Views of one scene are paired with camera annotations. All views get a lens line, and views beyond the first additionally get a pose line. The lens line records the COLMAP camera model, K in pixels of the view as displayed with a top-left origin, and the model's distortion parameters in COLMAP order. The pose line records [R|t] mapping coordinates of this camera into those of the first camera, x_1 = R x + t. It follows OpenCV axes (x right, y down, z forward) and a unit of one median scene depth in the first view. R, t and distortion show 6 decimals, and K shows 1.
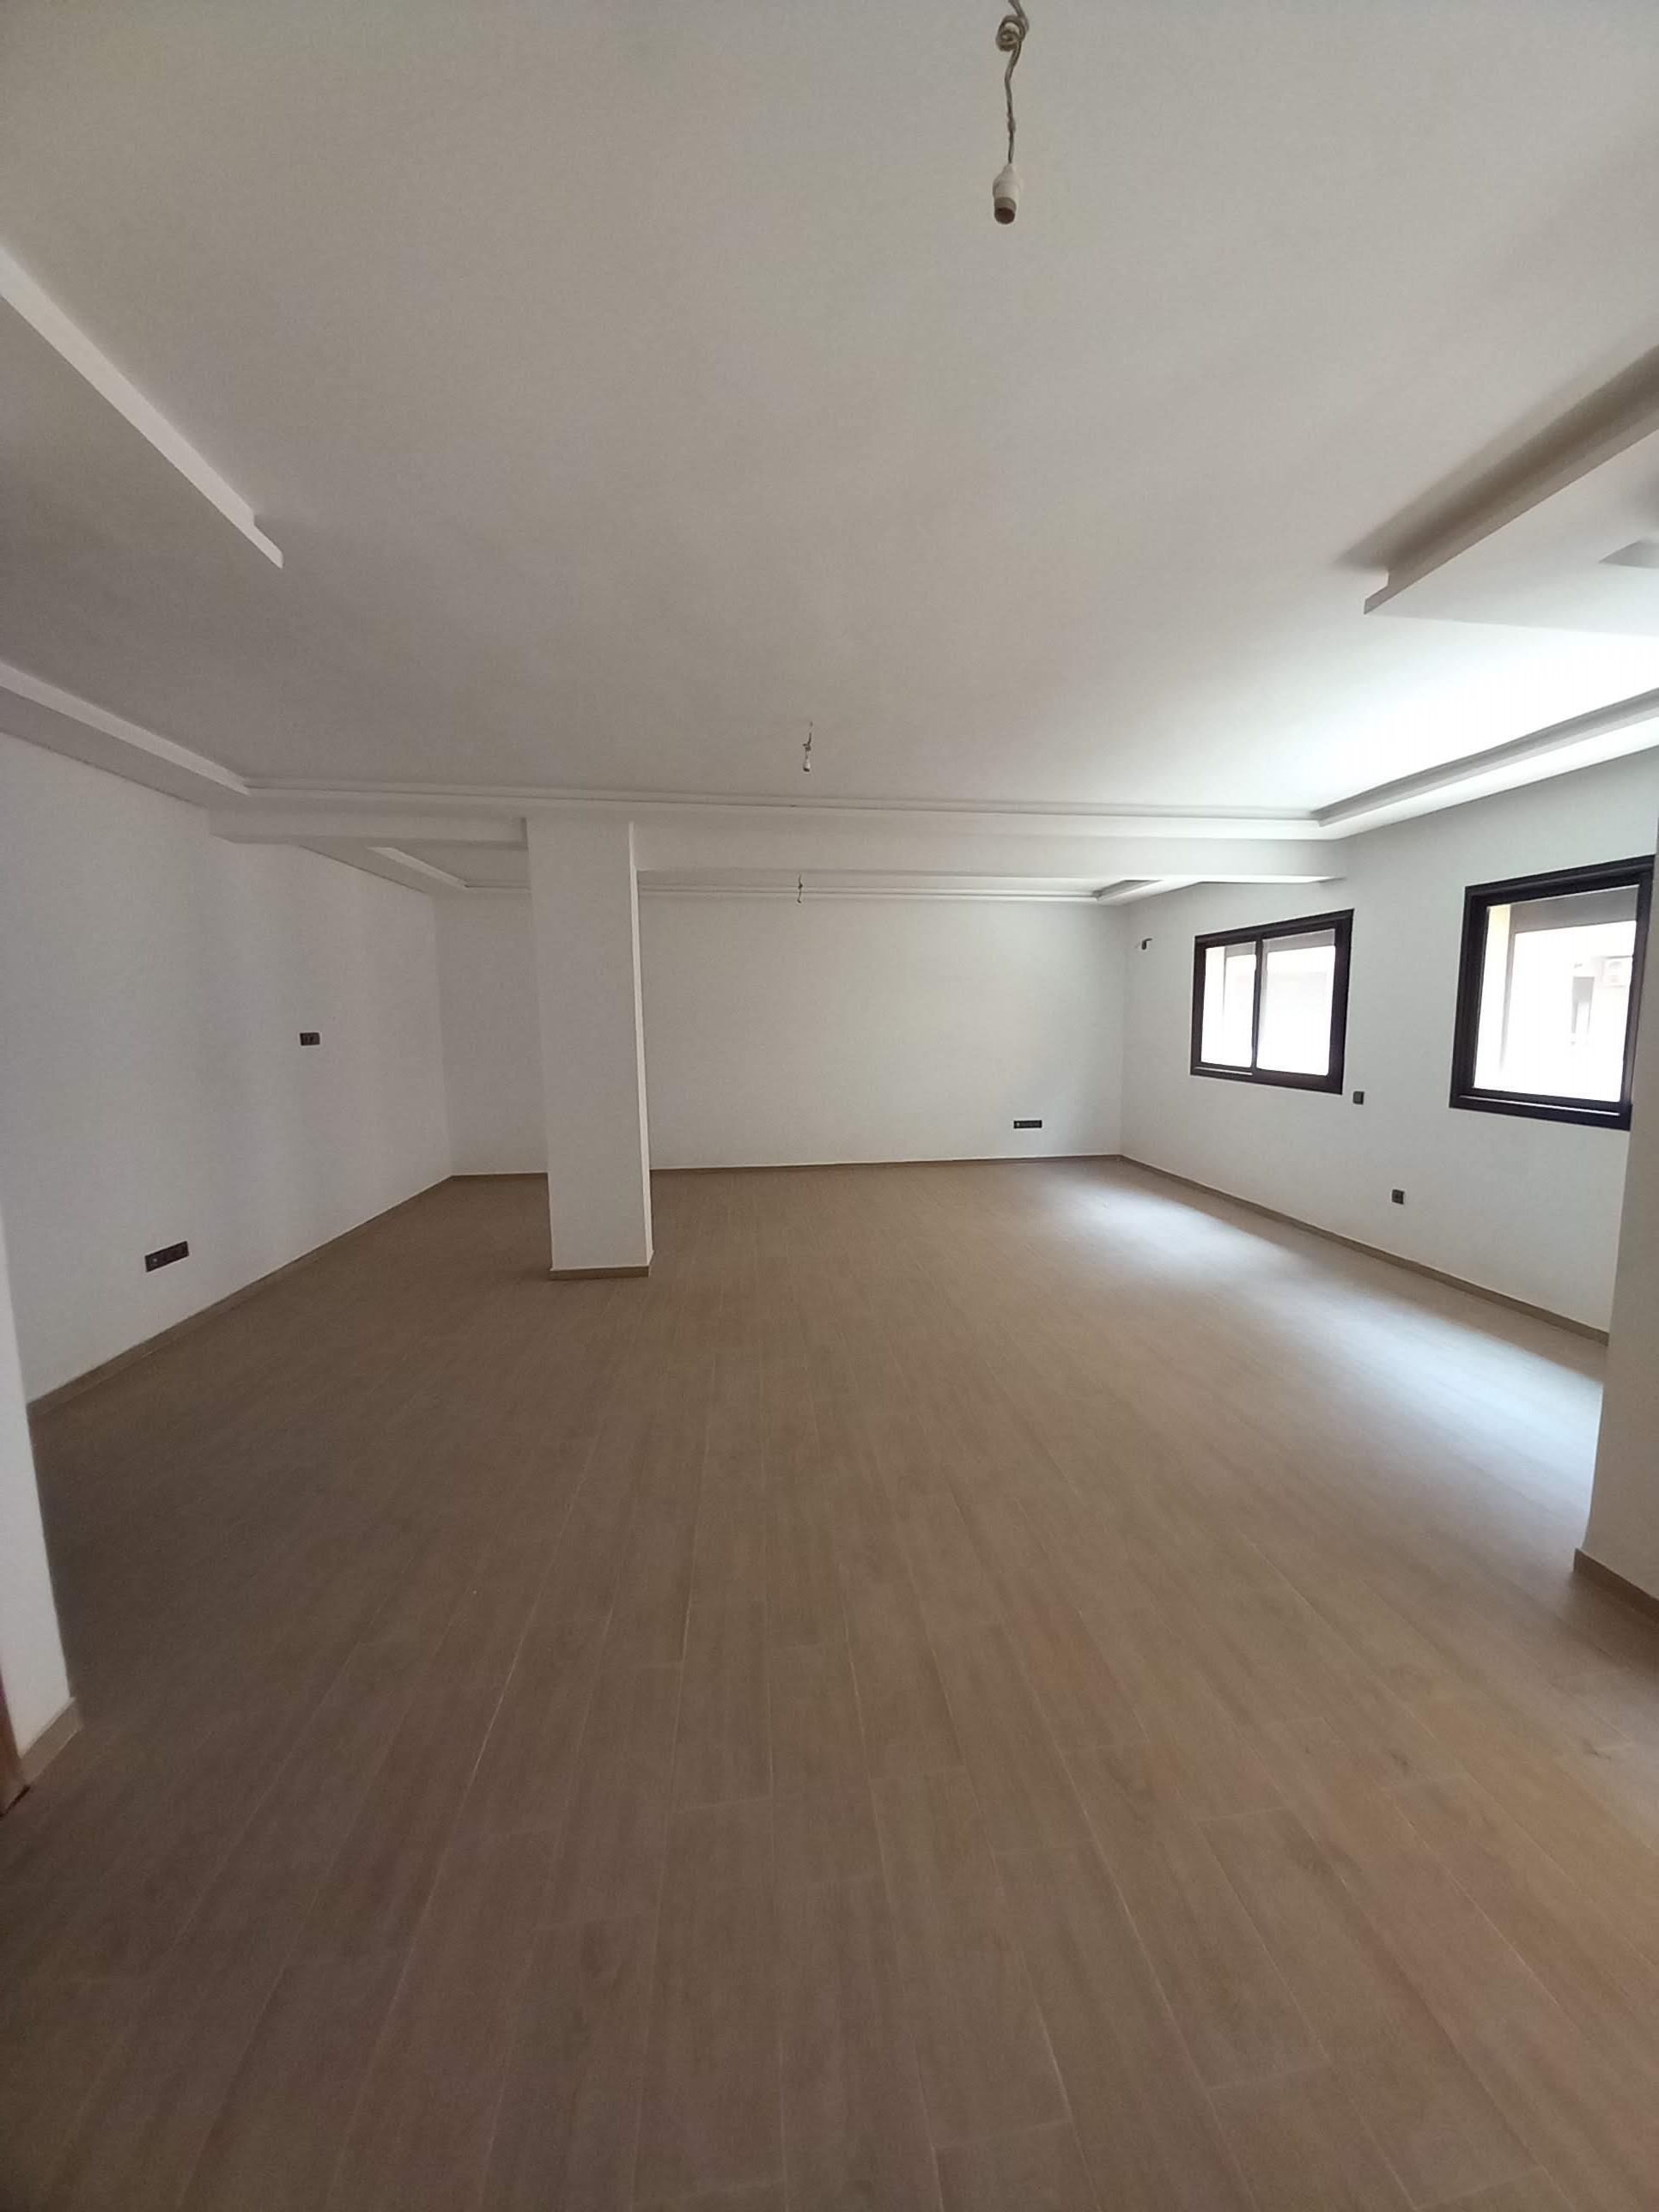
lens RADIAL K [[903.4, 0, 865.8], [0, 903.4, 1129.1], [0, 0, 1]] dist [0.007444, -0.001948]
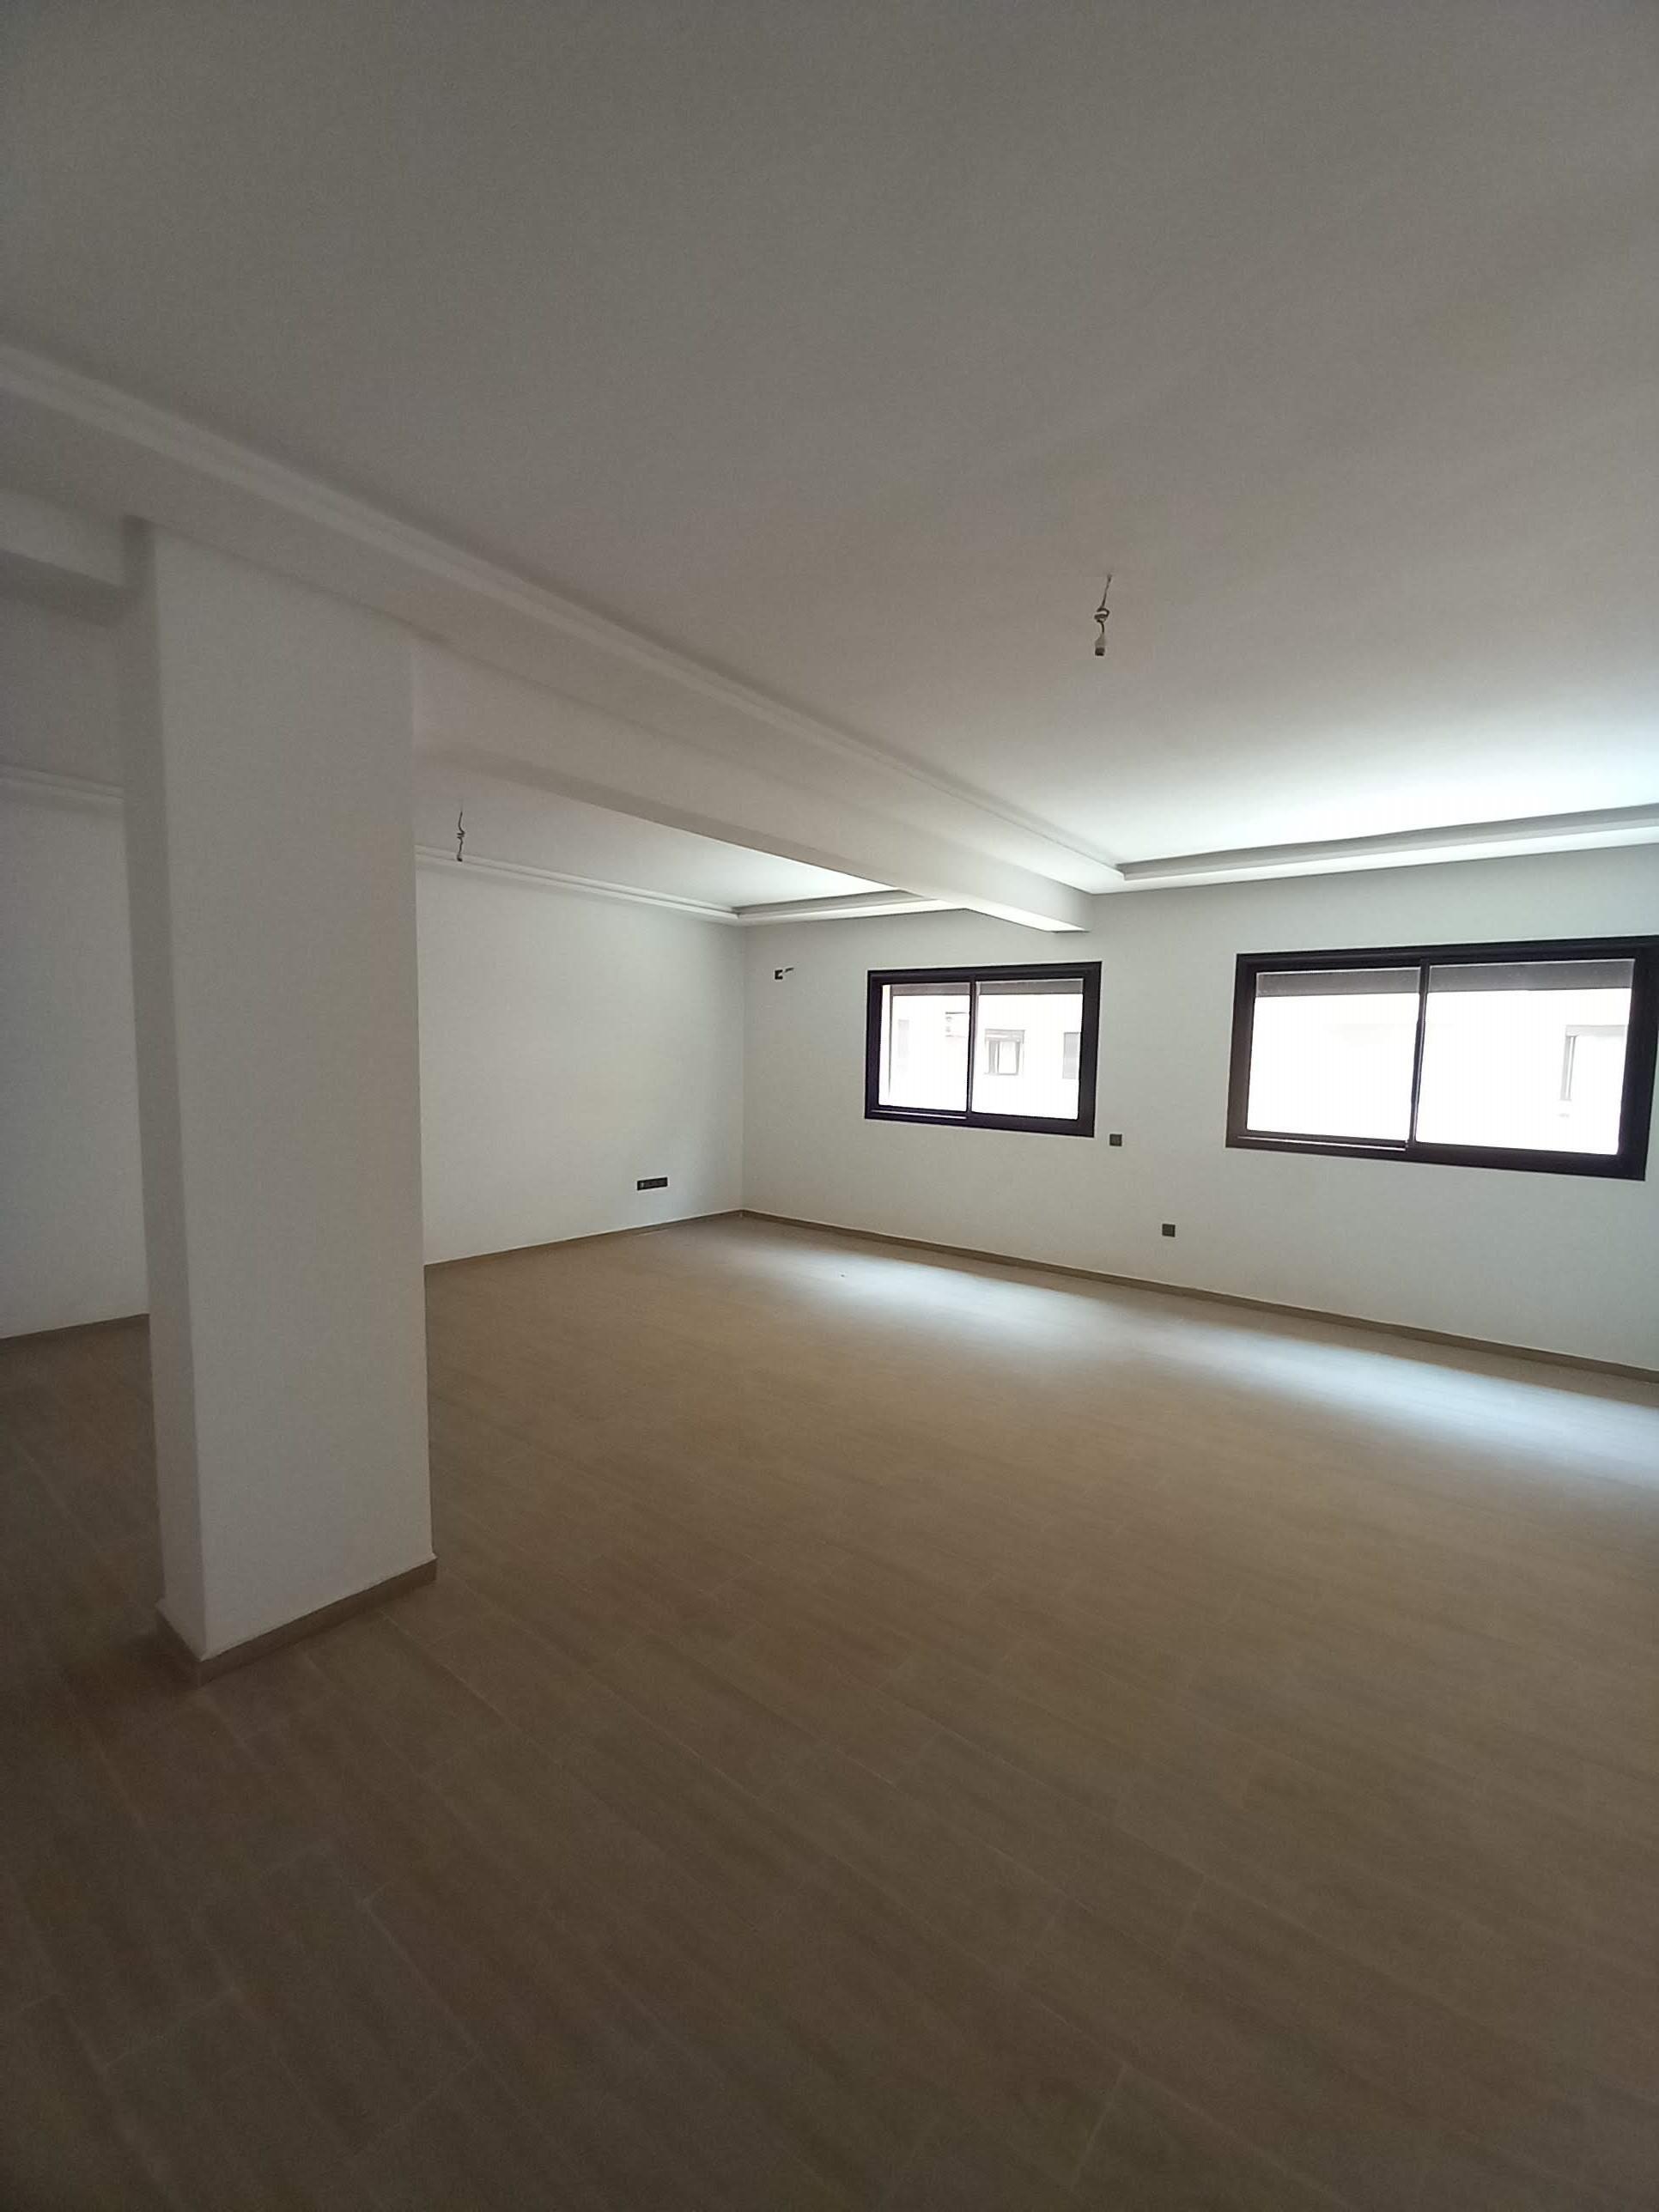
lens RADIAL K [[903.4, 0, 837.3], [0, 903.4, 1123.3], [0, 0, 1]] dist [0.007444, -0.001948]
pose [[0.708591, -0.053270, 0.703605, -0.433479], [0.068645, 0.997621, 0.006399, -0.084773], [-0.702272, 0.043764, 0.710562, 0.484535]]
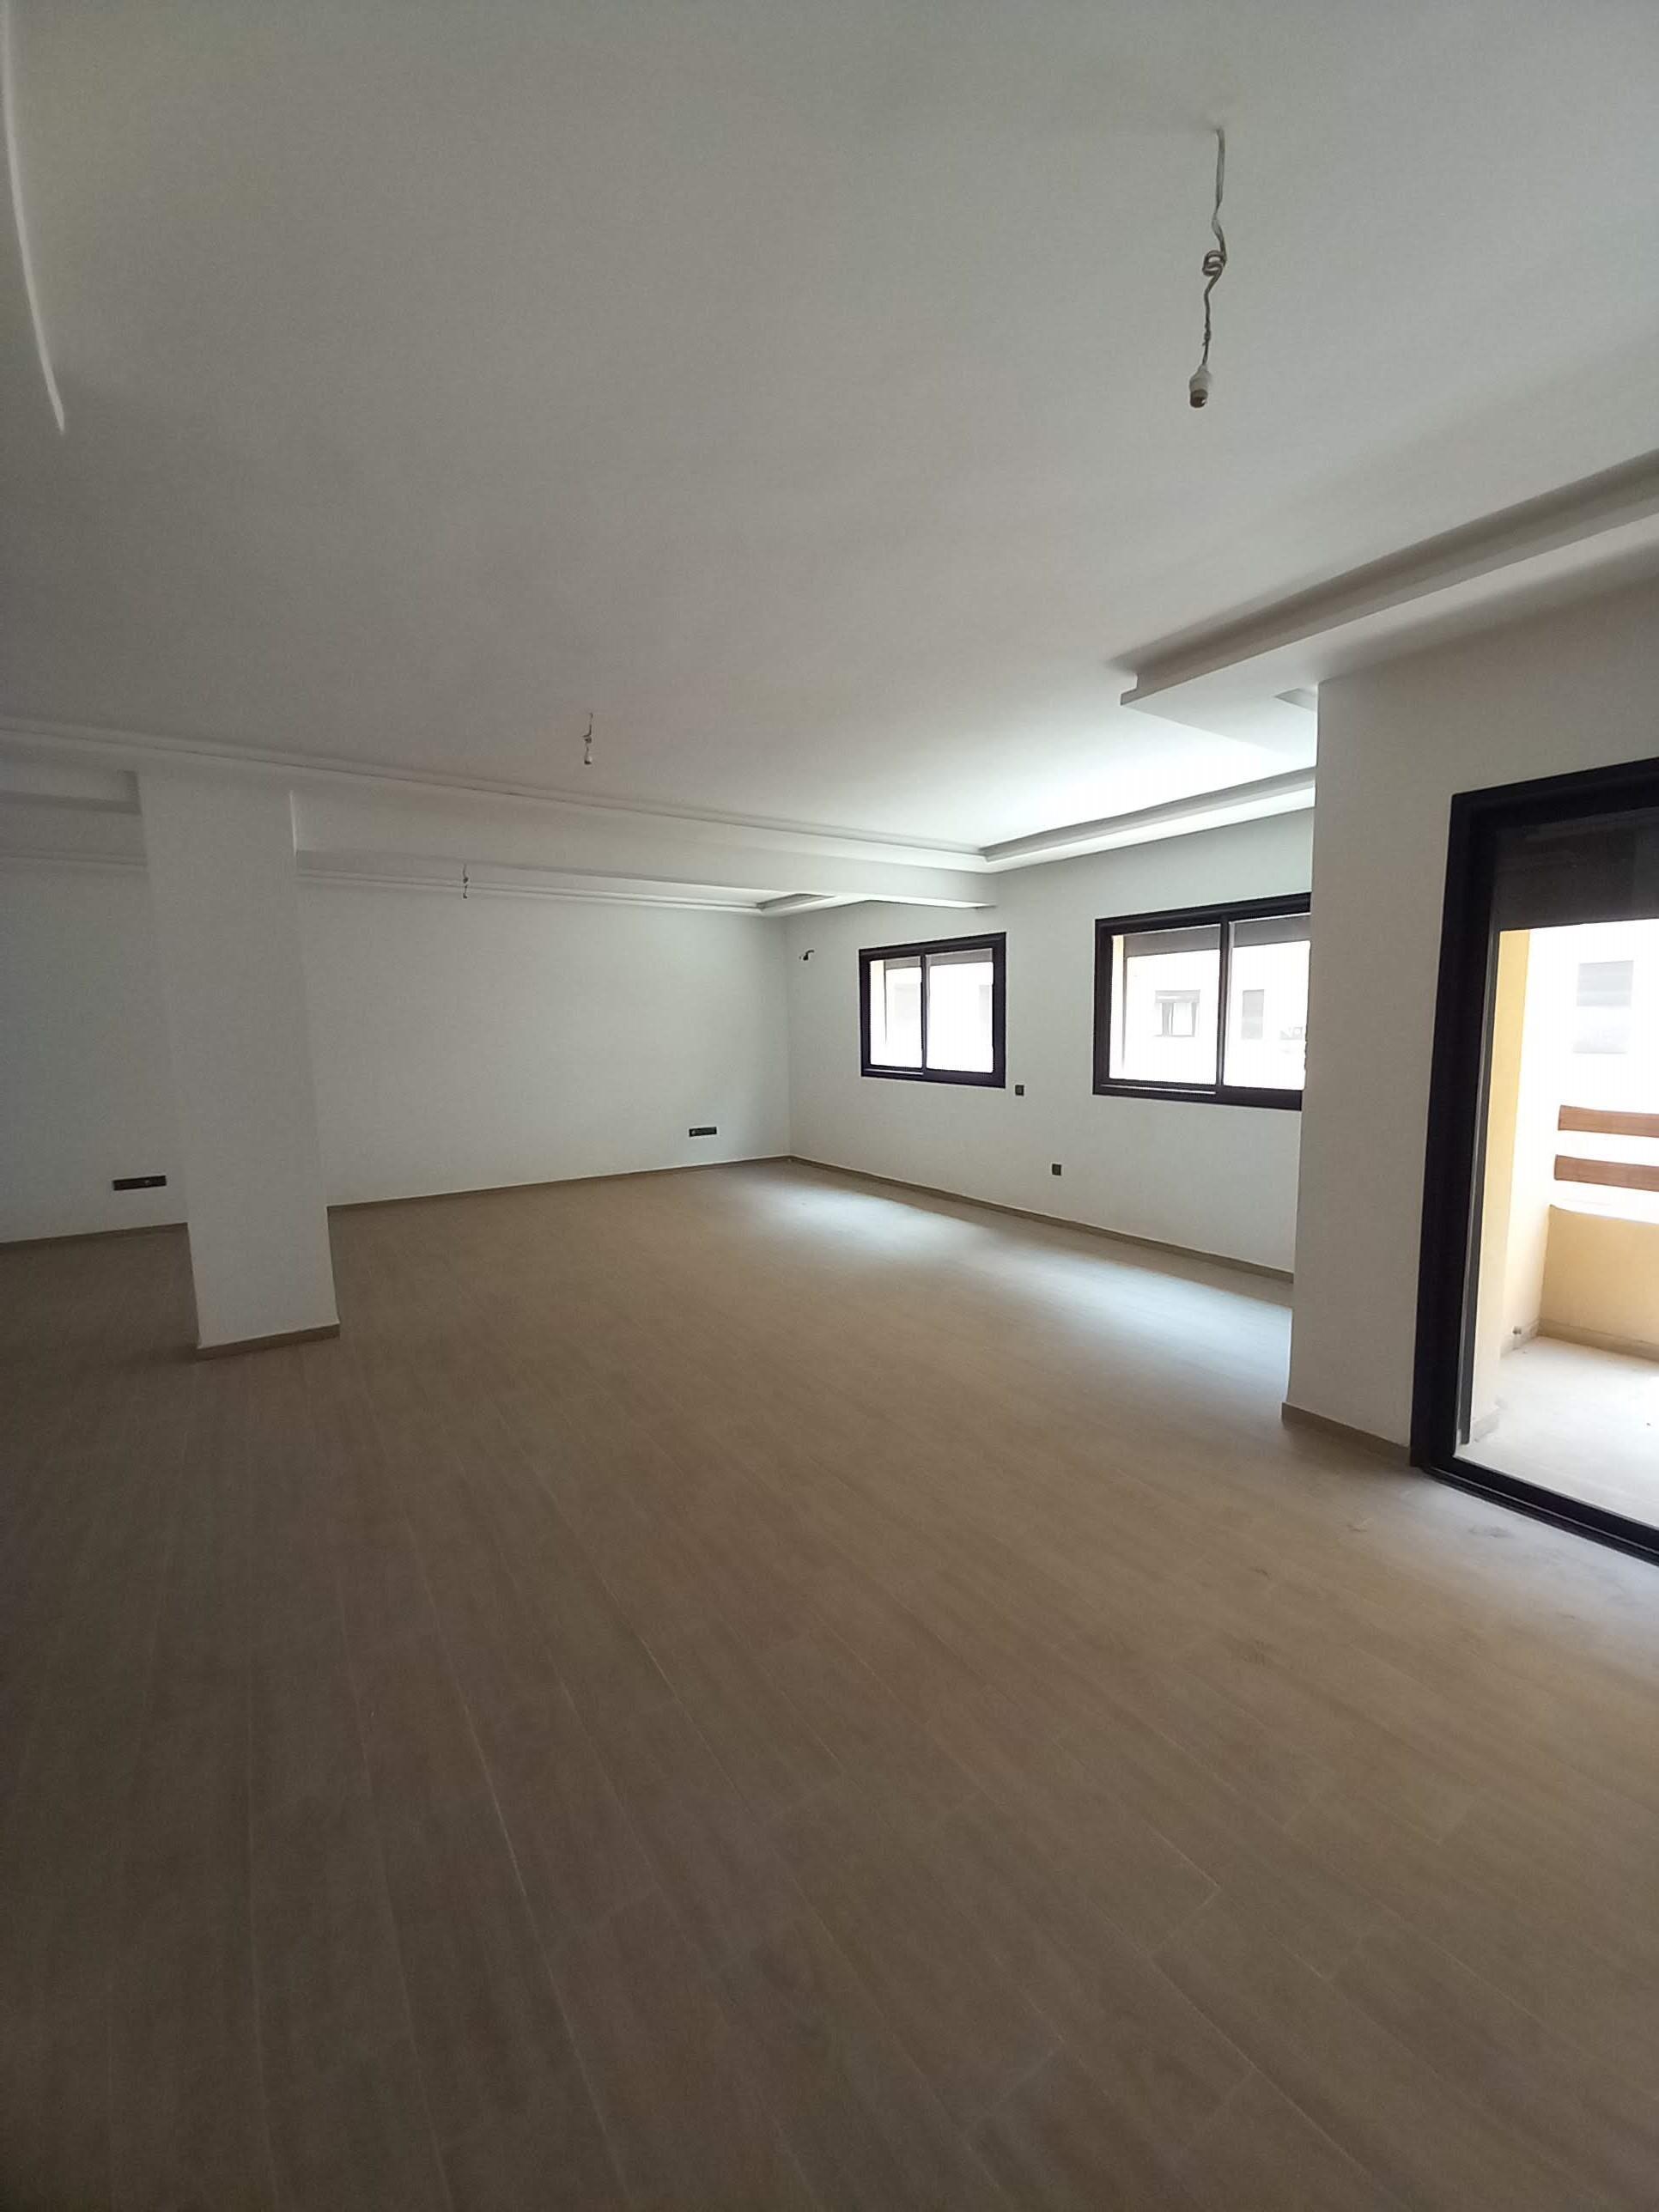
lens RADIAL K [[903.4, 0, 898.8], [0, 903.4, 1140.3], [0, 0, 1]] dist [0.007444, -0.001948]
pose [[0.886458, -0.064861, 0.458241, -0.150715], [0.062478, 0.997838, 0.020376, -0.003210], [-0.458572, 0.010567, 0.888595, 0.011353]]
